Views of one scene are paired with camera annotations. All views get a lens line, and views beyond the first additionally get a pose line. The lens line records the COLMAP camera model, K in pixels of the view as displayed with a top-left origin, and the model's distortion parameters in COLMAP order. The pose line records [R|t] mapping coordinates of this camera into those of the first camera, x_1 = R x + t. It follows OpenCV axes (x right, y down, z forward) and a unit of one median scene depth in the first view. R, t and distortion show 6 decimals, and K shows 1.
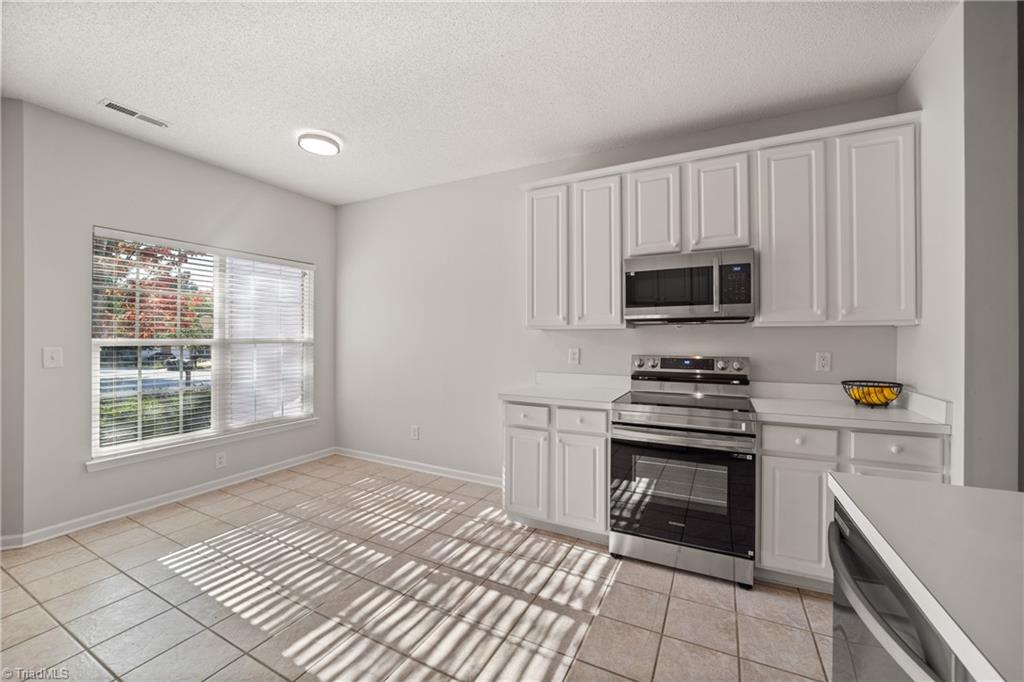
lens RADIAL K [[399.0, 0, 502.5], [0, 399.0, 335.4], [0, 0, 1]] dist [-0.030483, 0.004854]
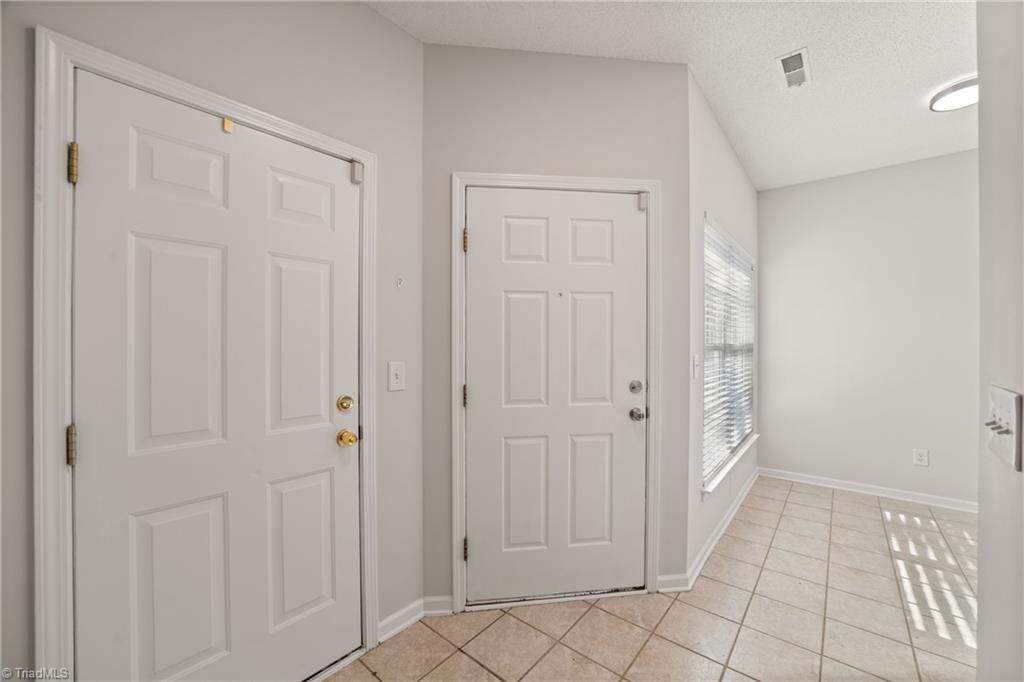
lens RADIAL K [[399.0, 0, 514.7], [0, 399.0, 339.7], [0, 0, 1]] dist [-0.030483, 0.004854]
pose [[0.978351, -0.004127, -0.206911, -0.876020], [0.005093, 0.999978, 0.004134, -0.006263], [0.206889, -0.005098, 0.978351, 0.046403]]
